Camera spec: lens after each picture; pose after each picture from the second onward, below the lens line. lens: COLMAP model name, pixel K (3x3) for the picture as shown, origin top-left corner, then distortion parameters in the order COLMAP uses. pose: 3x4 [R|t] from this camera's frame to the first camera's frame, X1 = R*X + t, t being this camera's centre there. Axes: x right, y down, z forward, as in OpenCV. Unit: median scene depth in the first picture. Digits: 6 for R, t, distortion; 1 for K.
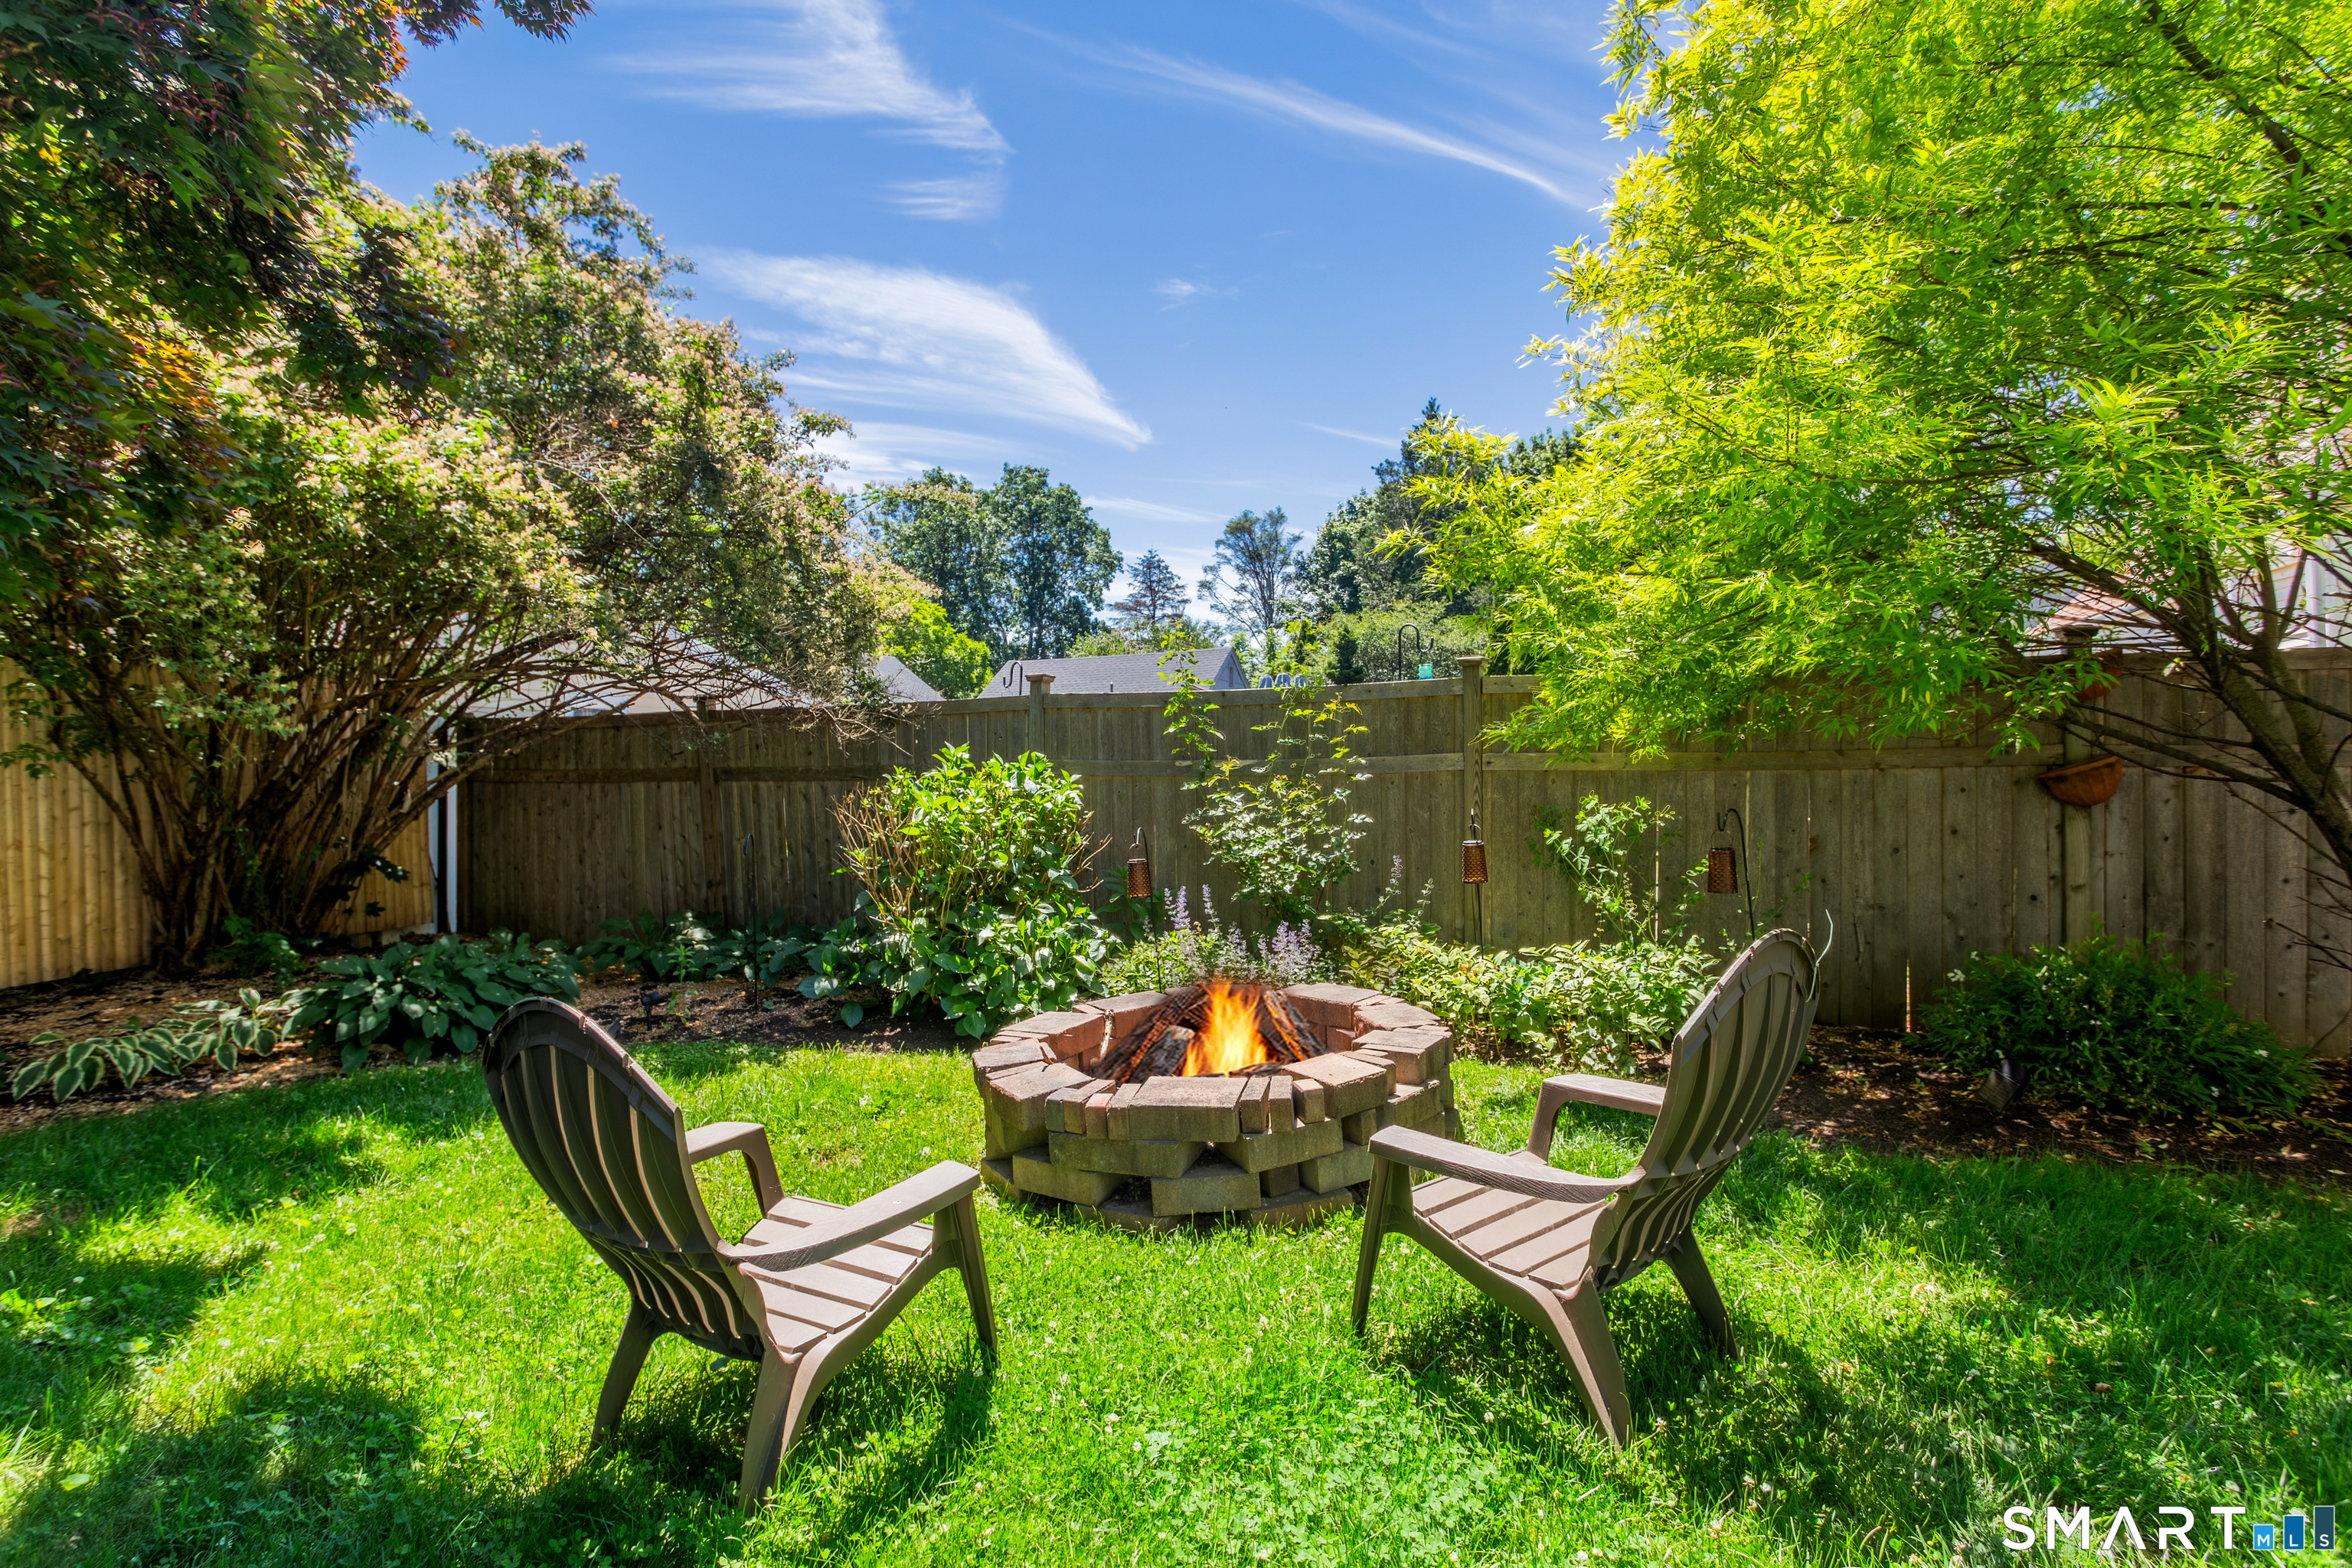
lens RADIAL K [[1114.4, 0, 1172.6], [0, 1114.4, 780.4], [0, 0, 1]] dist [0.001879, 0.003946]
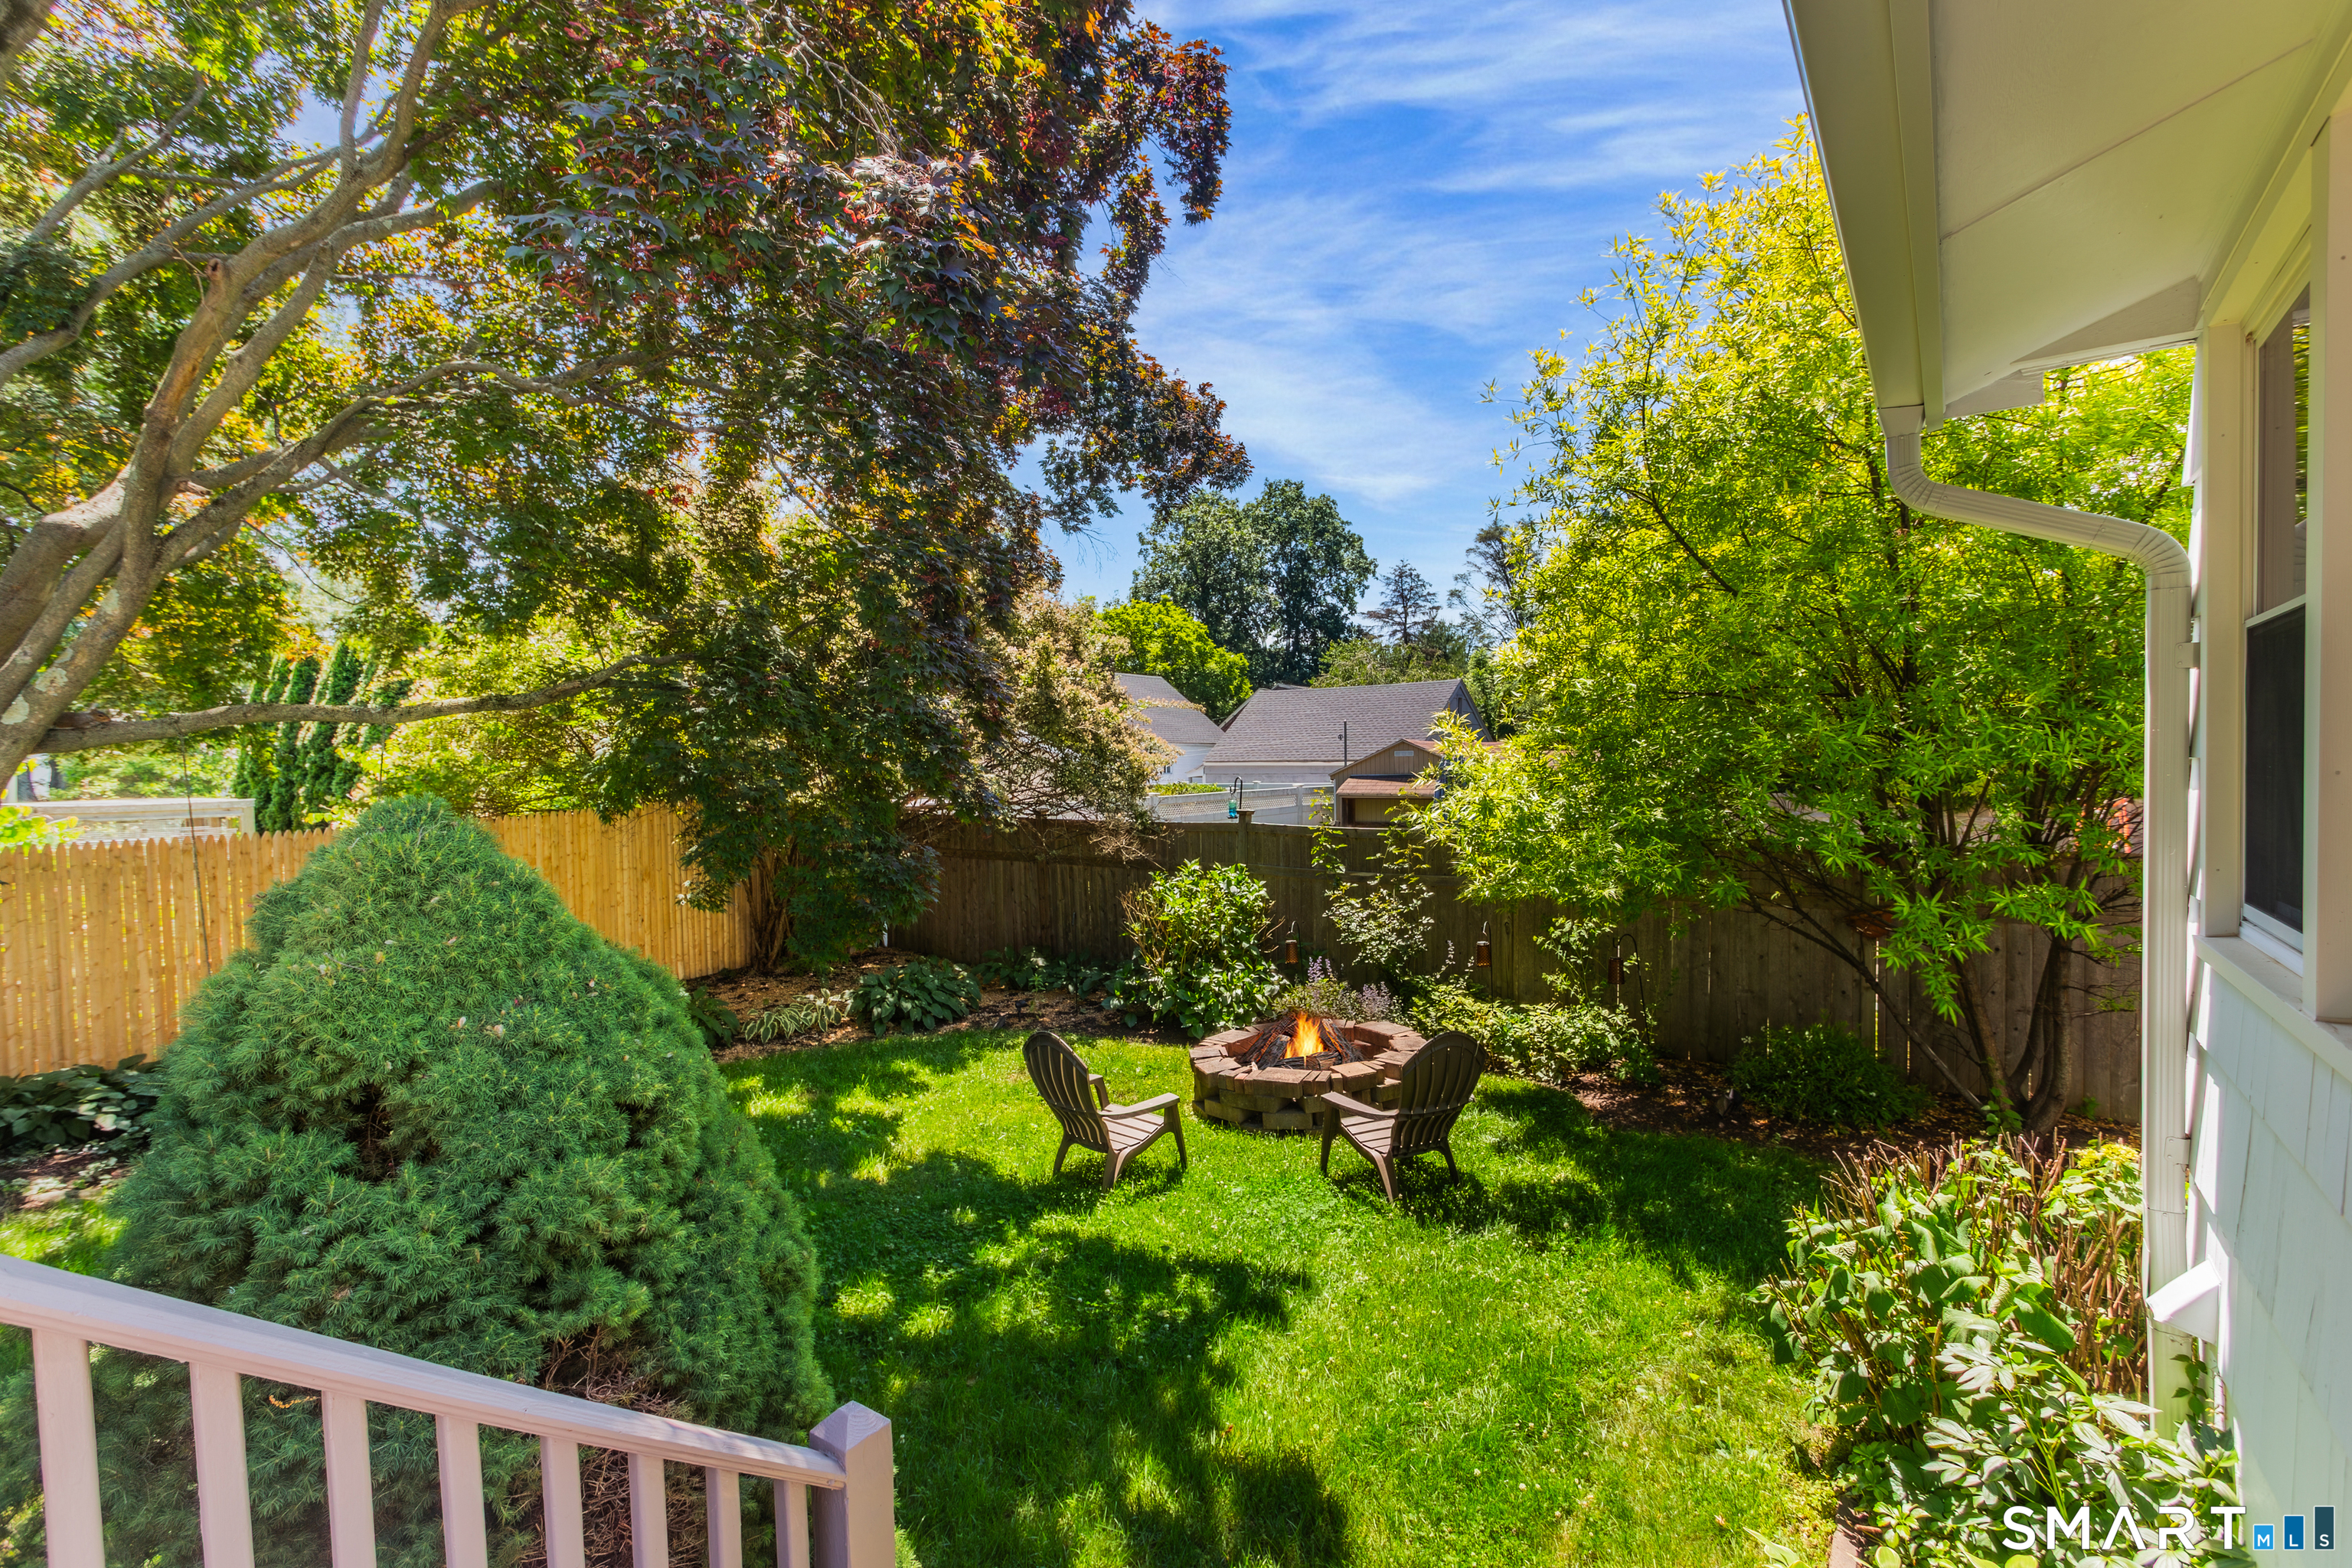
lens RADIAL K [[1114.4, 0, 1184.8], [0, 1114.4, 781.7], [0, 0, 1]] dist [0.001879, 0.003946]
pose [[0.974913, 0.009590, -0.222381, 0.187764], [-0.006004, 0.999841, 0.016794, -0.201959], [0.222507, -0.015038, 0.974815, -0.709346]]
